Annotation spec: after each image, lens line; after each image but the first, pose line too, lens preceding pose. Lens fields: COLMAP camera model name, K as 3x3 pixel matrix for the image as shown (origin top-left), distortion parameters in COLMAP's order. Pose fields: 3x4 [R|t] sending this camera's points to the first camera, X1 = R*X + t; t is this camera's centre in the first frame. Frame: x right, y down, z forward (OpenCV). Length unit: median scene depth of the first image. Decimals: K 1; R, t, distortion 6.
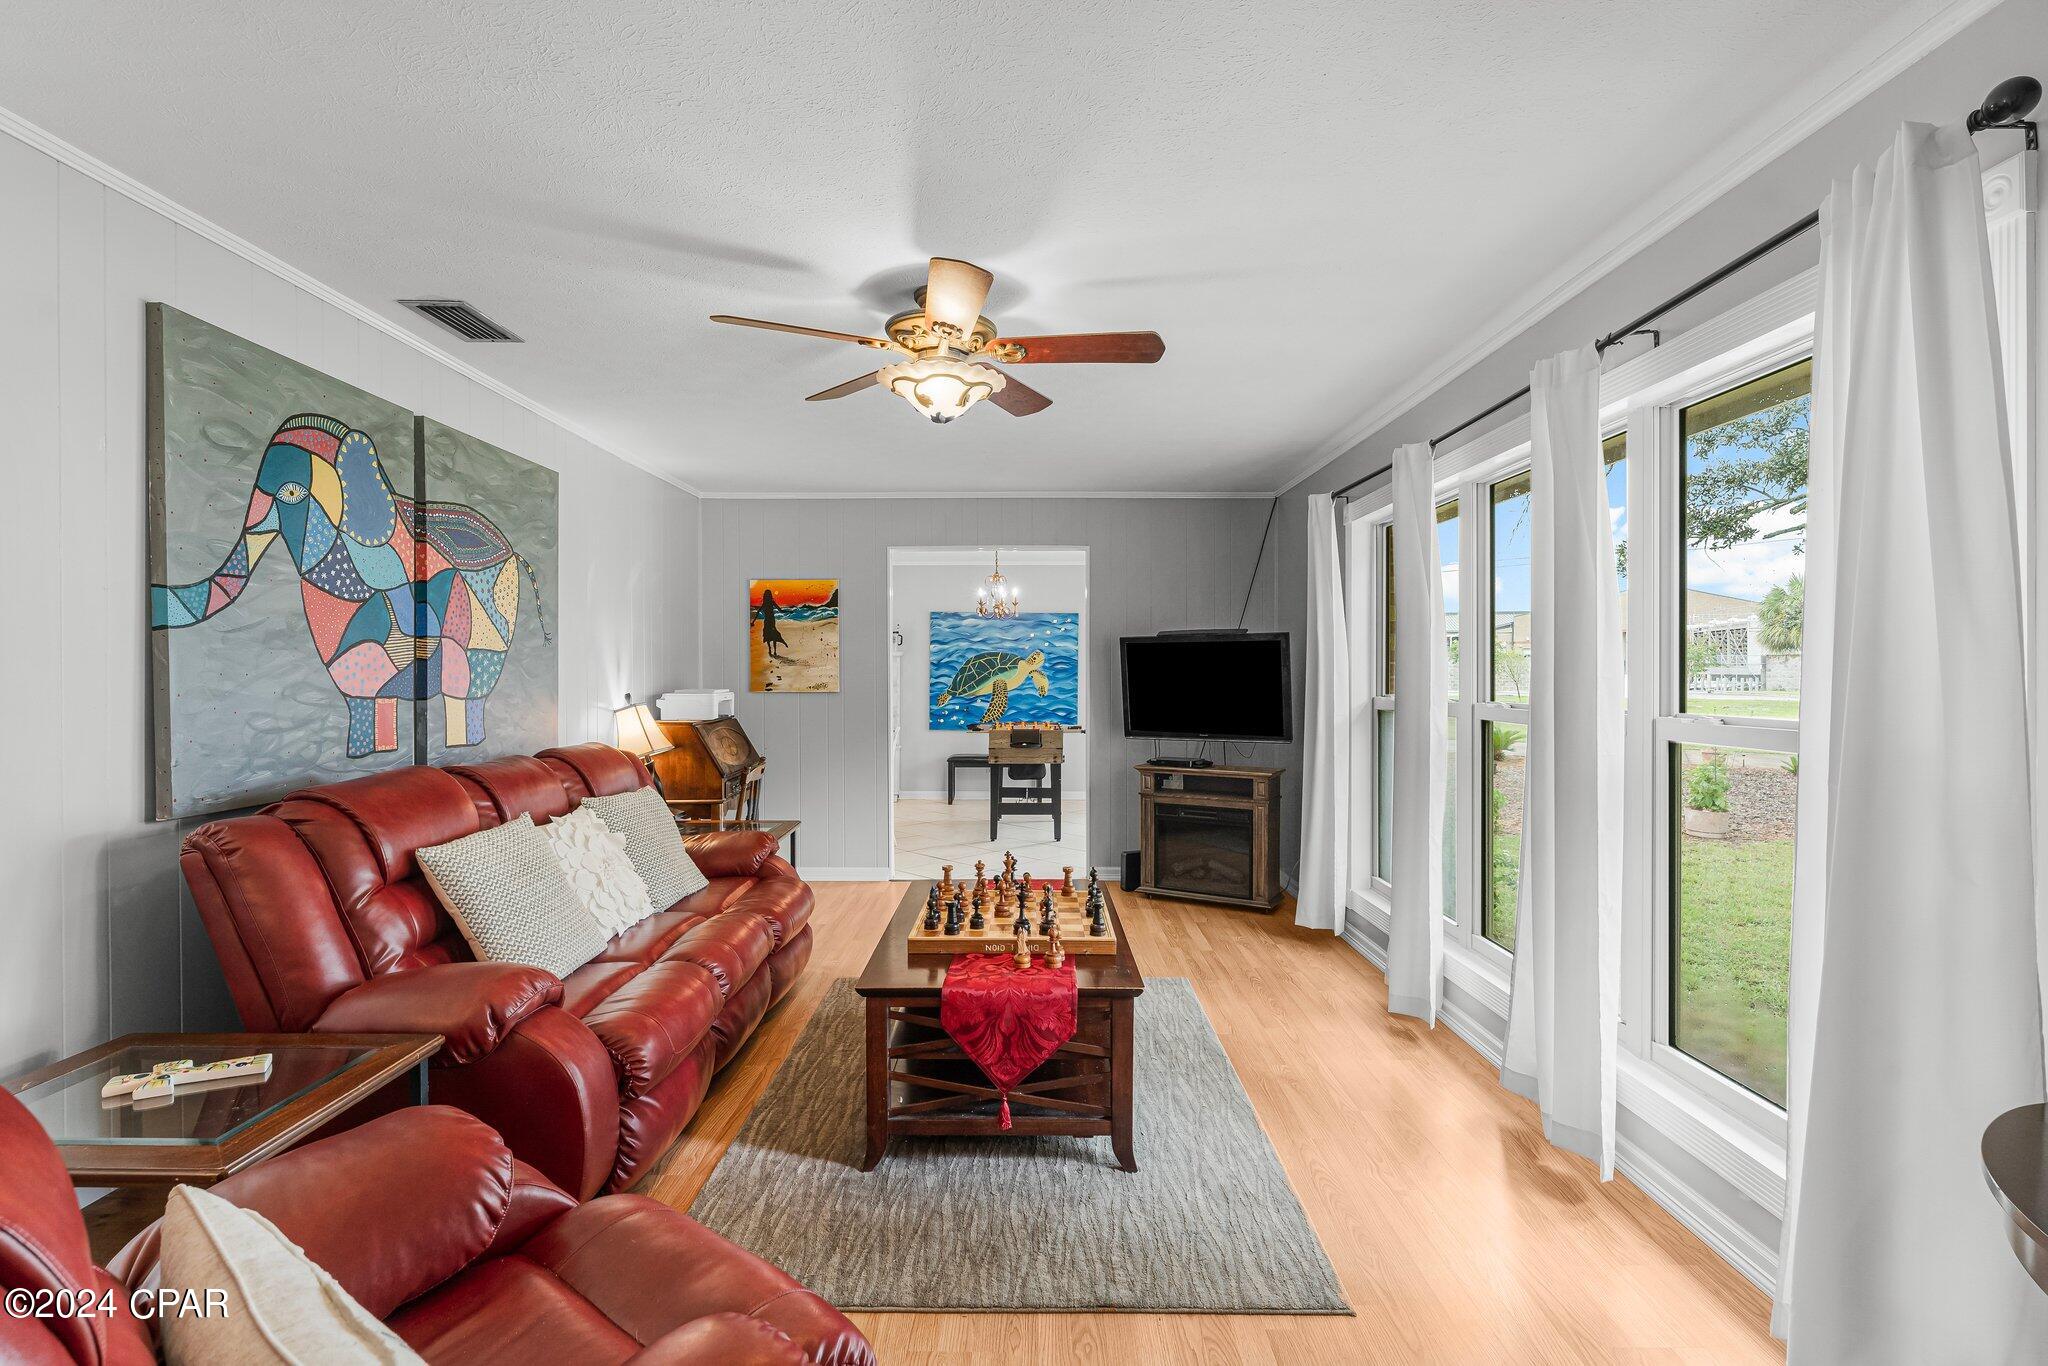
lens RADIAL K [[976.8, 0, 1068.6], [0, 976.8, 676.9], [0, 0, 1]] dist [-0.011318, -0.002282]
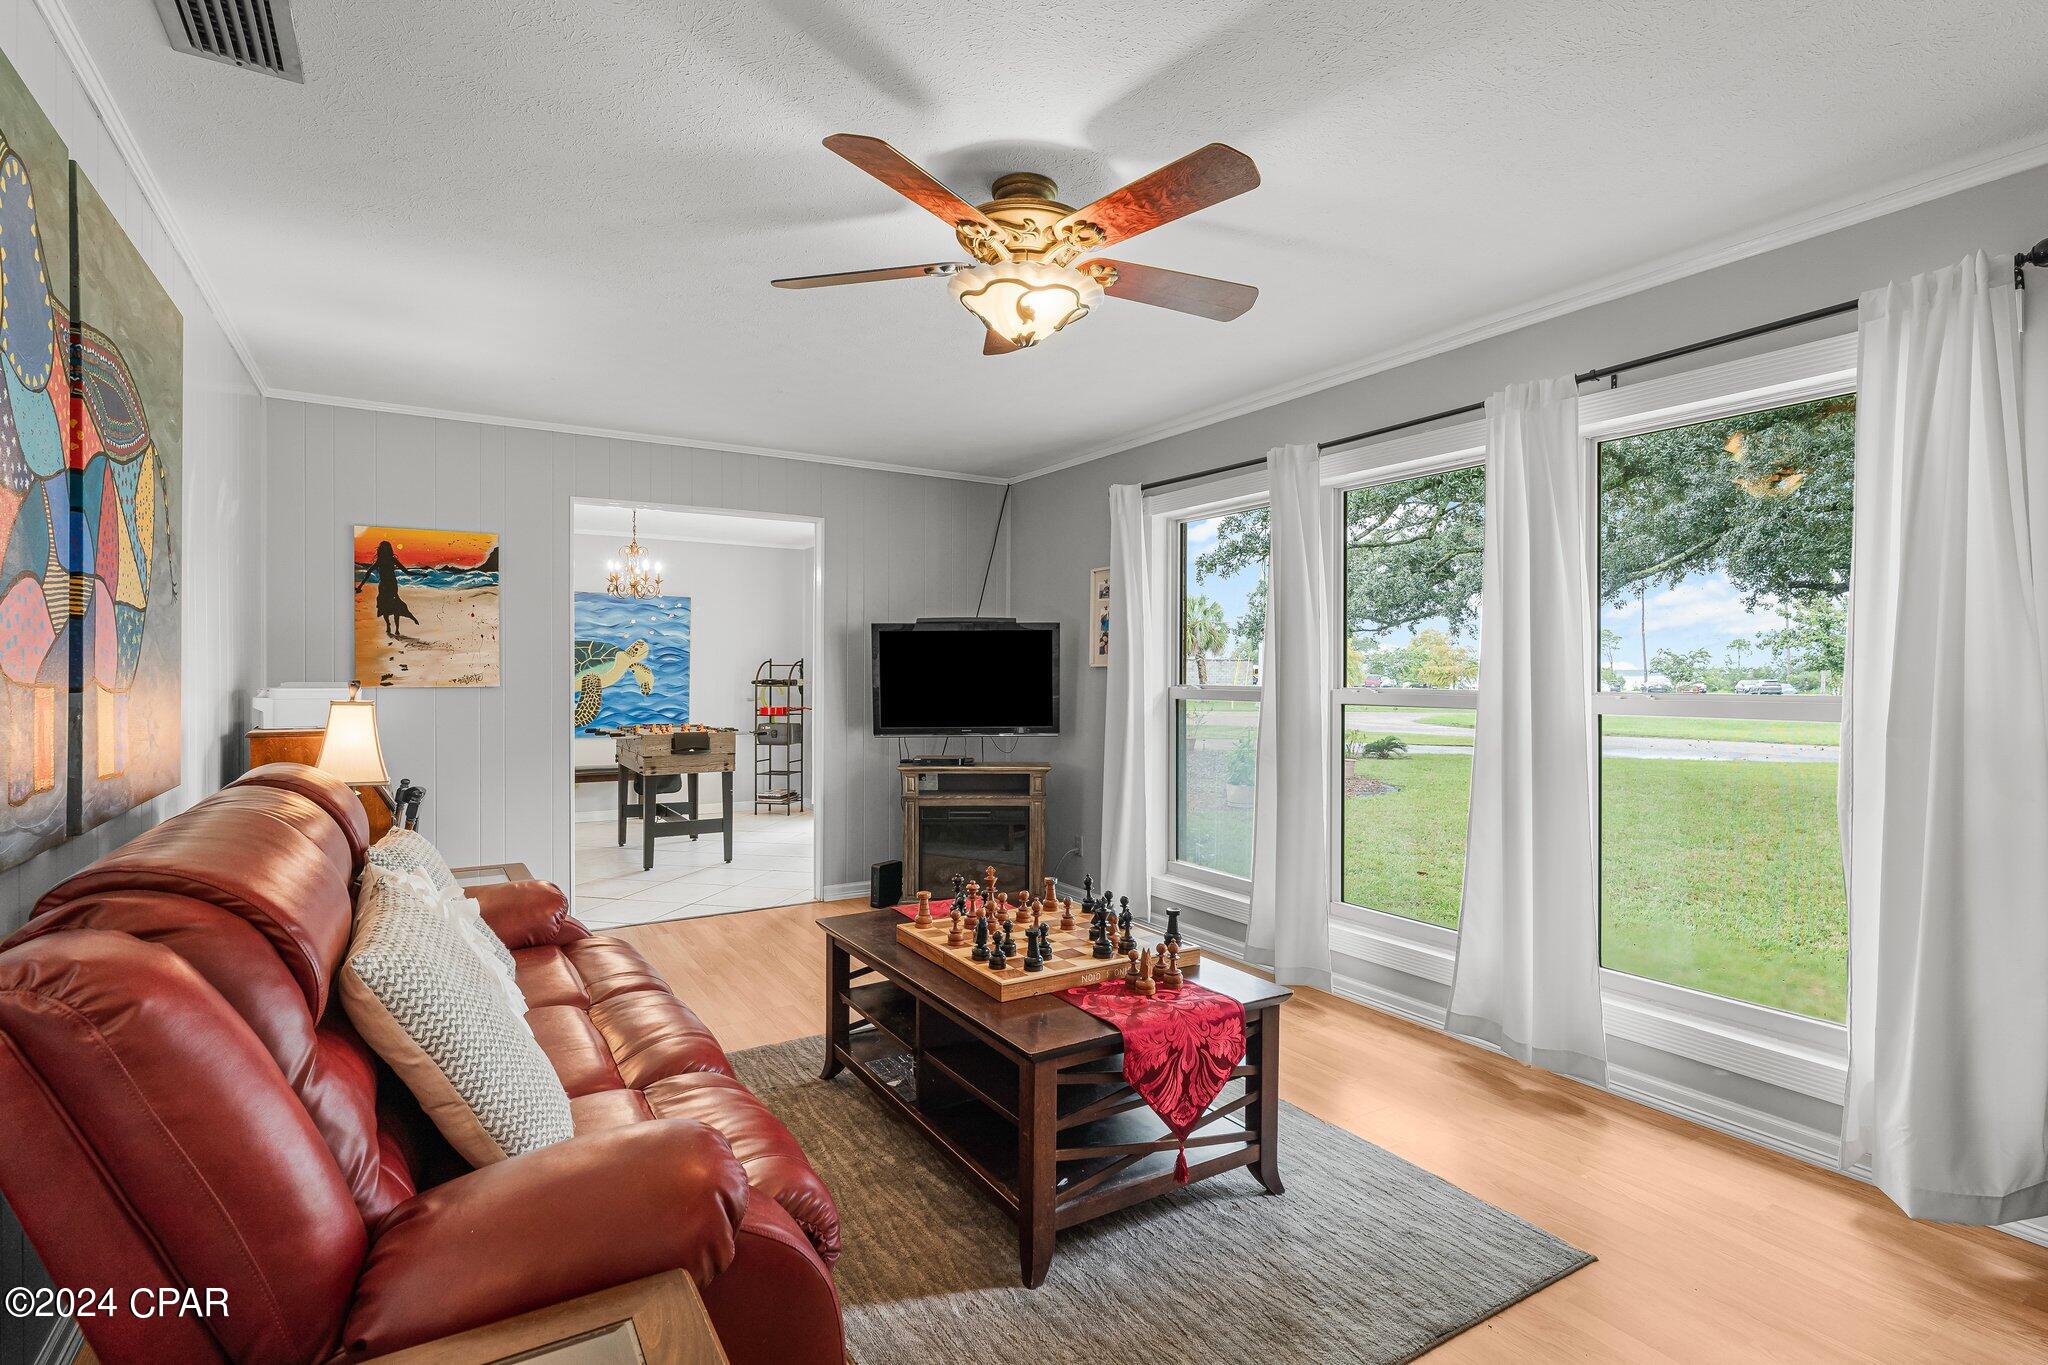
lens RADIAL K [[976.8, 0, 1115.6], [0, 976.8, 681.5], [0, 0, 1]] dist [-0.011318, -0.002282]
pose [[0.851378, -0.001668, 0.524549, -0.226560], [-0.001023, 0.999988, 0.004841, 0.007832], [-0.524551, -0.004658, 0.851366, 0.122505]]
